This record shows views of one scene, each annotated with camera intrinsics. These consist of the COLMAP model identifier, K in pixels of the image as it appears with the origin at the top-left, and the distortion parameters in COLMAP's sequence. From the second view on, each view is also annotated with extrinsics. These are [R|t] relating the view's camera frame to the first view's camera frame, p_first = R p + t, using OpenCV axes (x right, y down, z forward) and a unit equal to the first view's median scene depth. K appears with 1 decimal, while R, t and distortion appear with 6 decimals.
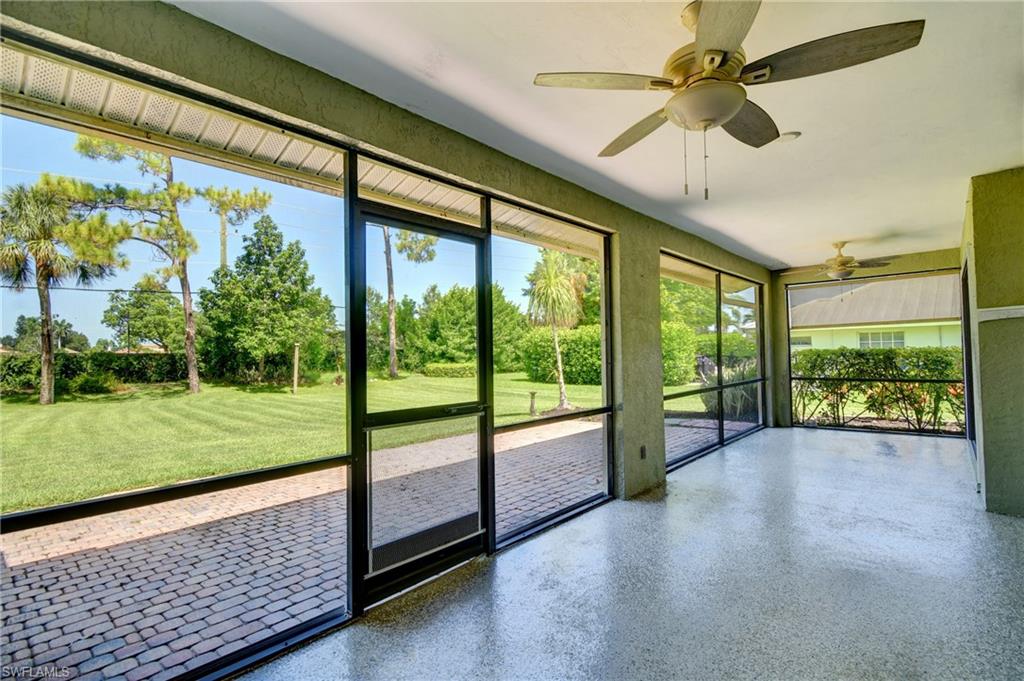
lens RADIAL K [[480.2, 0, 512.1], [0, 480.2, 342.3], [0, 0, 1]] dist [-0.002673, -0.002407]
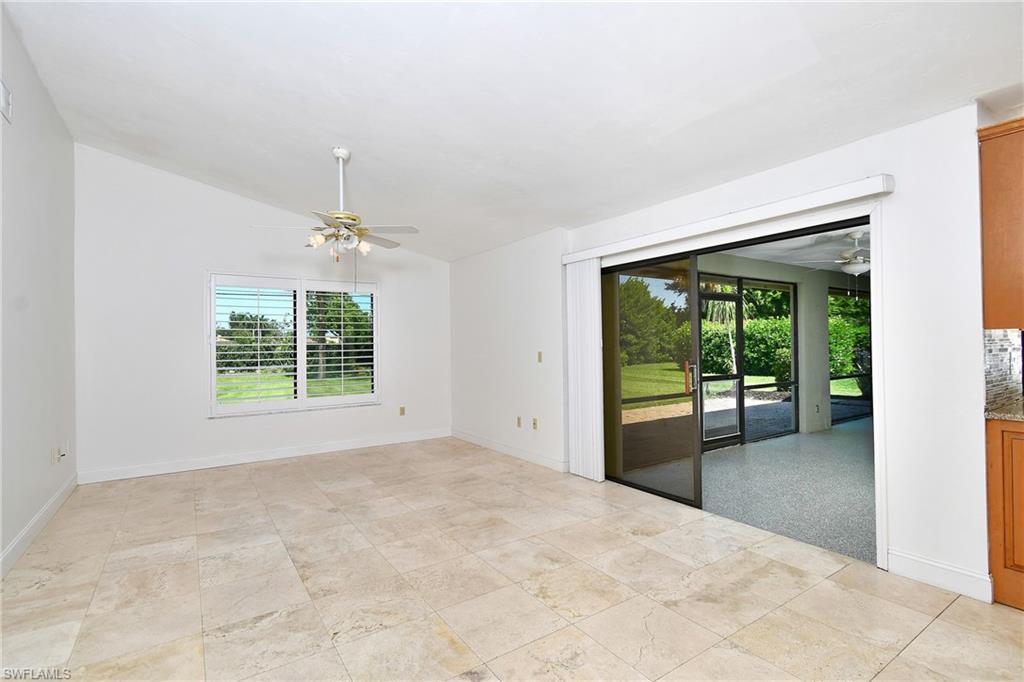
lens RADIAL K [[480.2, 0, 515.9], [0, 480.2, 339.9], [0, 0, 1]] dist [-0.002673, -0.002407]
pose [[0.969174, 0.002730, -0.246361, -0.040748], [0.001099, 0.999881, 0.015406, -0.005057], [0.246374, -0.015202, 0.969056, -0.107542]]
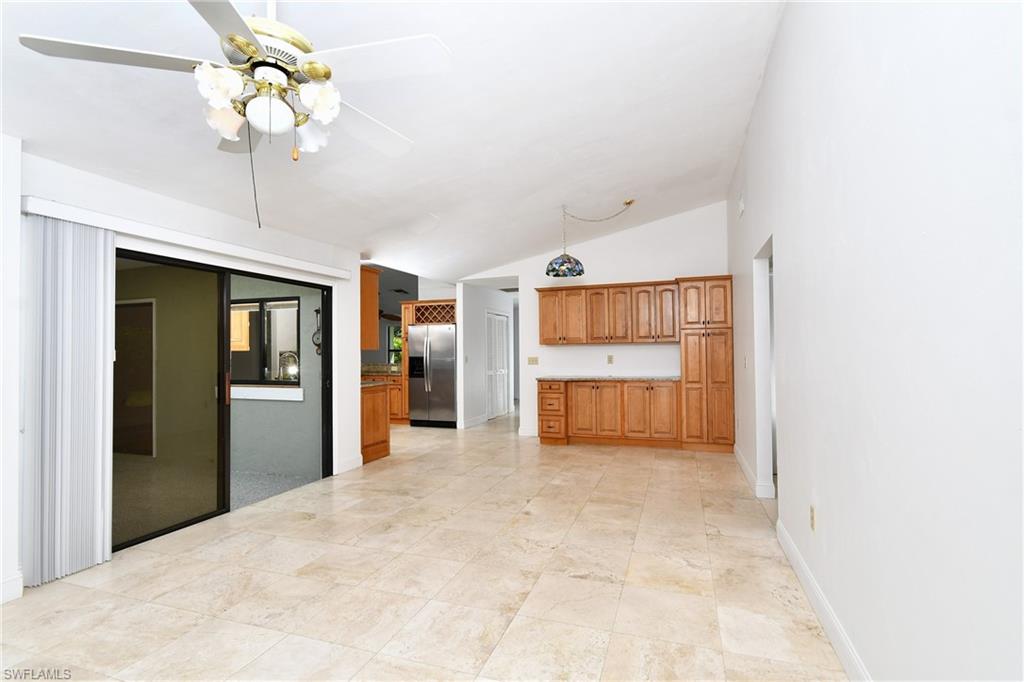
lens RADIAL K [[480.2, 0, 519.6], [0, 480.2, 344.4], [0, 0, 1]] dist [-0.002673, -0.002407]
pose [[-0.384523, 0.033657, 0.922502, -1.105328], [-0.002938, 0.999285, -0.037683, 0.029688], [-0.923111, -0.017200, -0.384149, 0.734459]]
